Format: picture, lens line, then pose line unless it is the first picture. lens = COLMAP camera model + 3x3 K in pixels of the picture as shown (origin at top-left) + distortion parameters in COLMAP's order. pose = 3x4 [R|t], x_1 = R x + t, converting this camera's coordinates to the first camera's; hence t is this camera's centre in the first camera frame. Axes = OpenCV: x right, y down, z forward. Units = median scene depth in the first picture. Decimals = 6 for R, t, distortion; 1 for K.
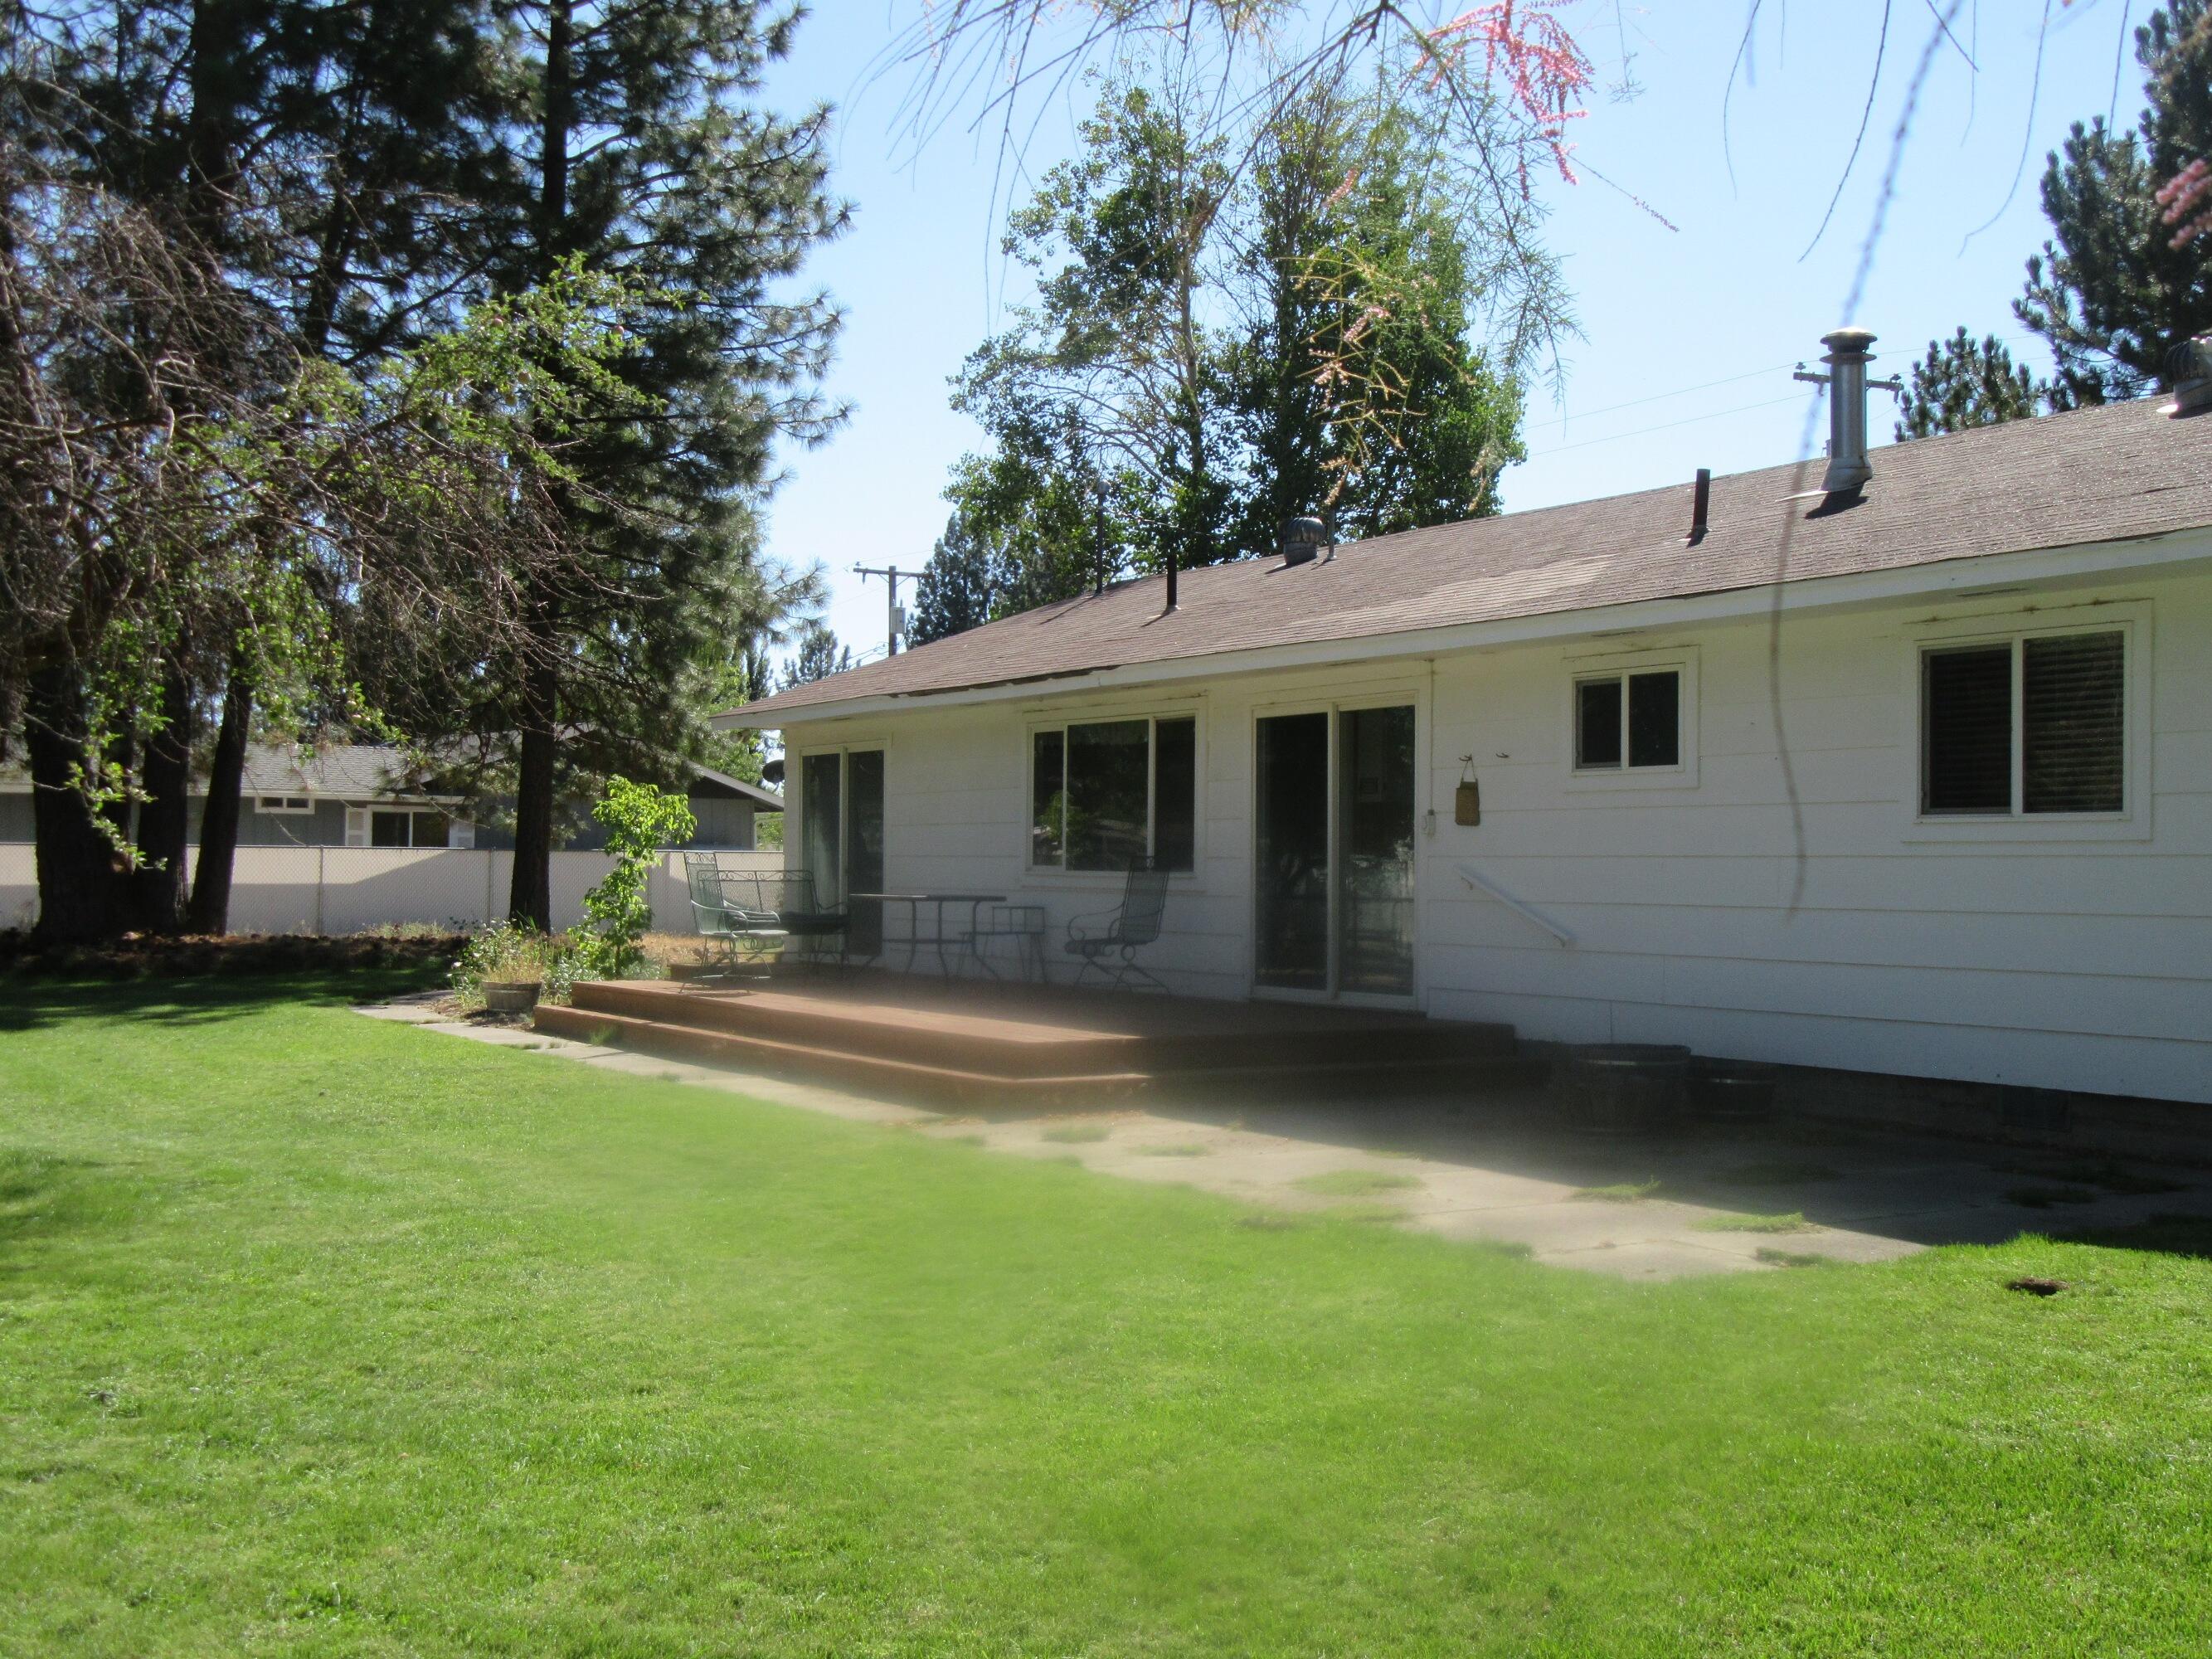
lens RADIAL K [[2419.9, 0, 1106.0], [0, 2419.9, 829.5], [0, 0, 1]] dist [0.030720, -0.033615]
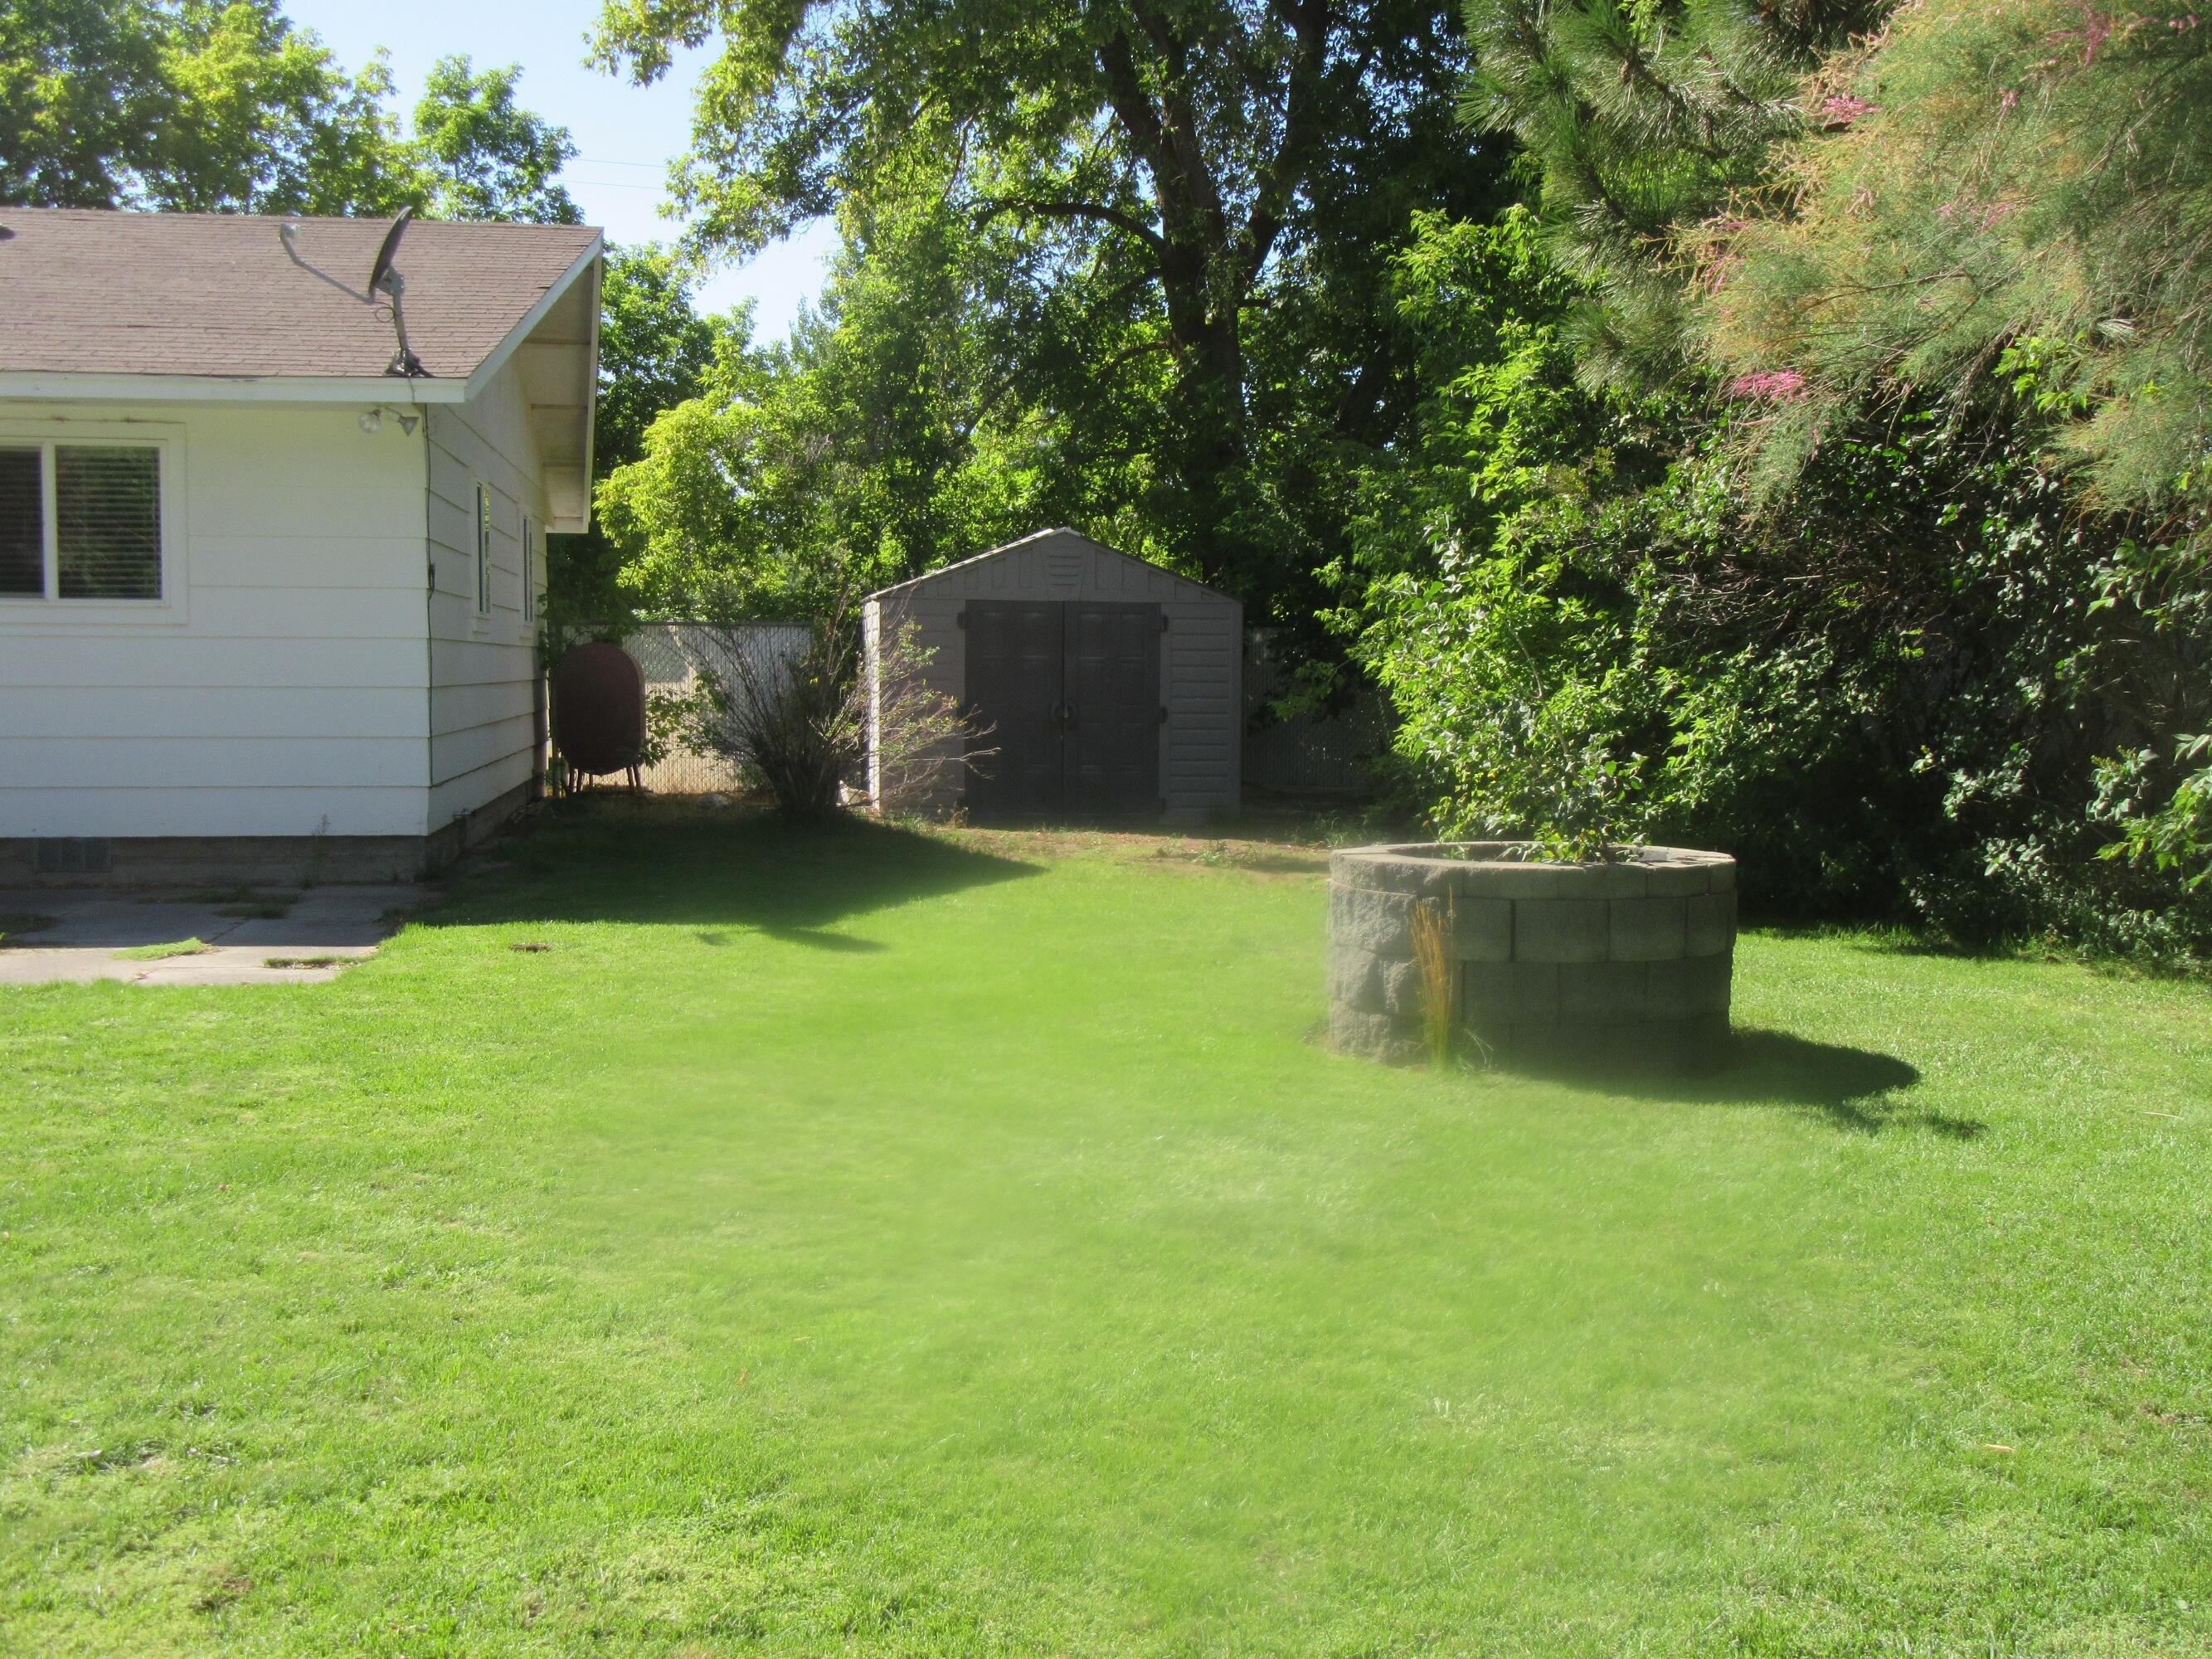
lens RADIAL K [[2419.9, 0, 1106.0], [0, 2419.9, 829.5], [0, 0, 1]] dist [0.030720, -0.033615]
pose [[0.403767, -0.067712, 0.912353, -0.276392], [-0.016833, 0.996539, 0.081409, 0.000178], [-0.914707, -0.048228, 0.401230, 0.047378]]
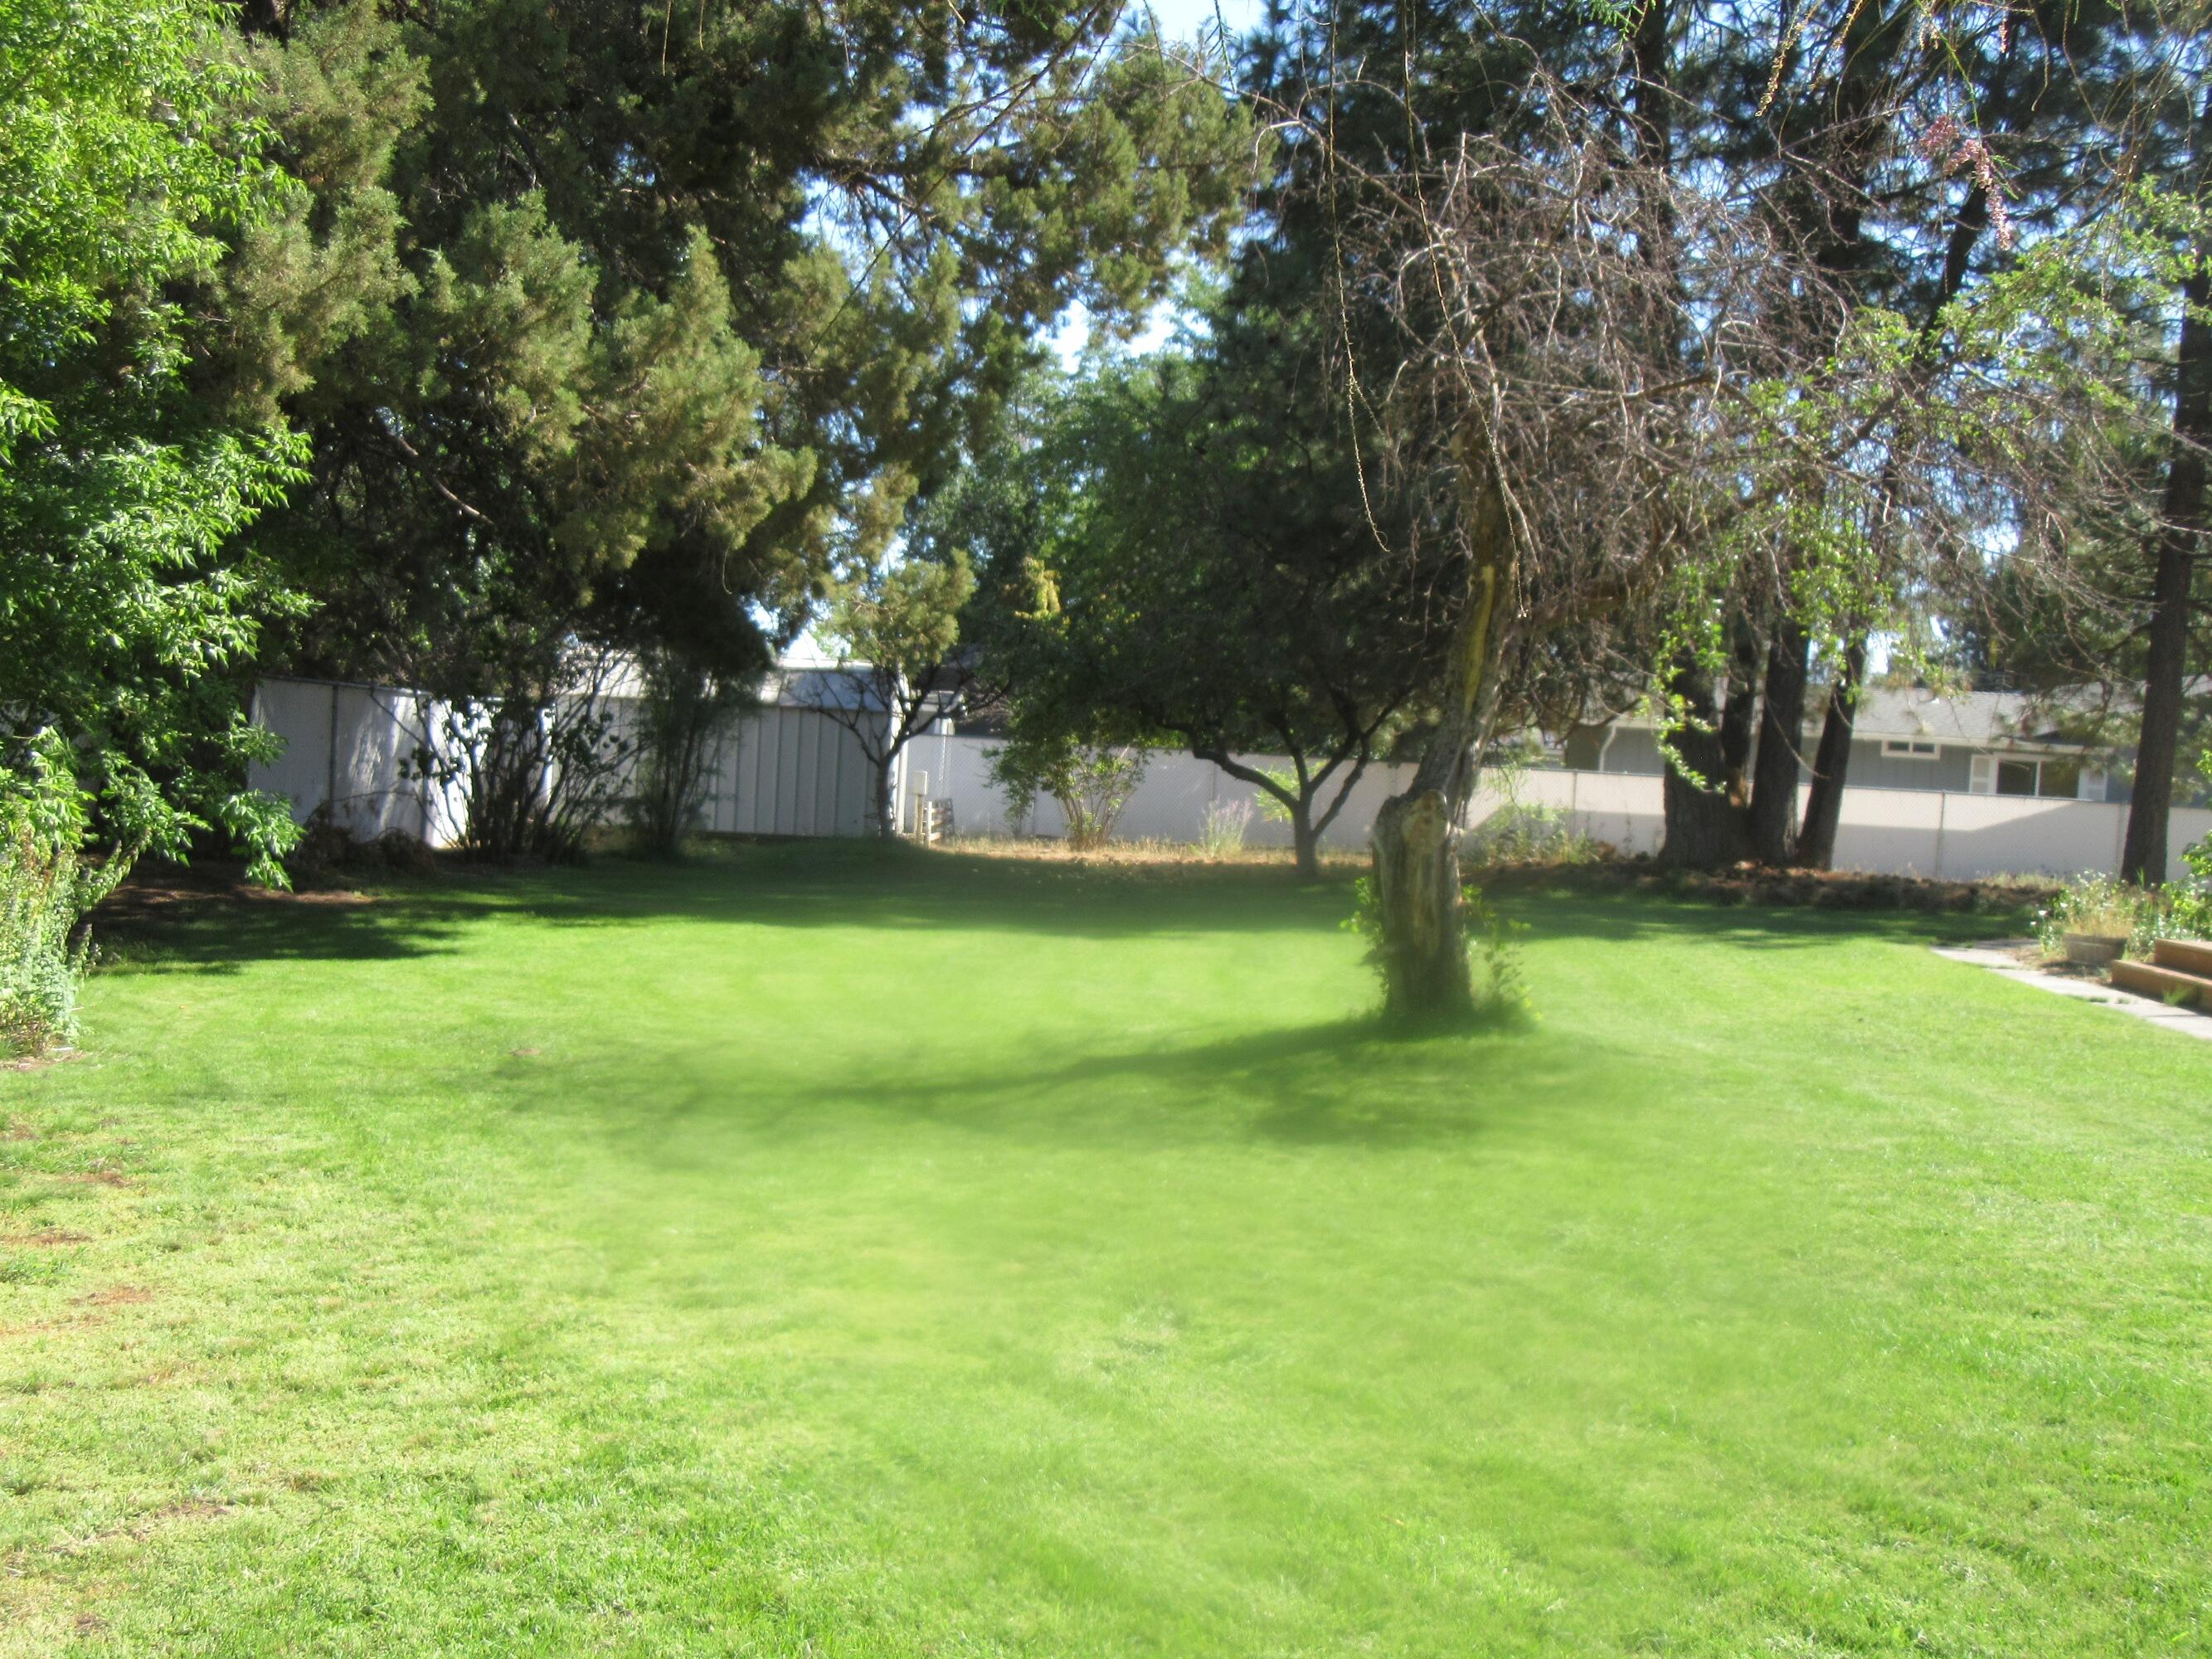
lens RADIAL K [[2419.9, 0, 1106.0], [0, 2419.9, 829.5], [0, 0, 1]] dist [0.030720, -0.033615]
pose [[0.791073, 0.055298, -0.609217, 0.038033], [-0.042319, 0.998467, 0.035677, 0.003379], [0.610256, -0.002441, 0.792200, -0.014286]]
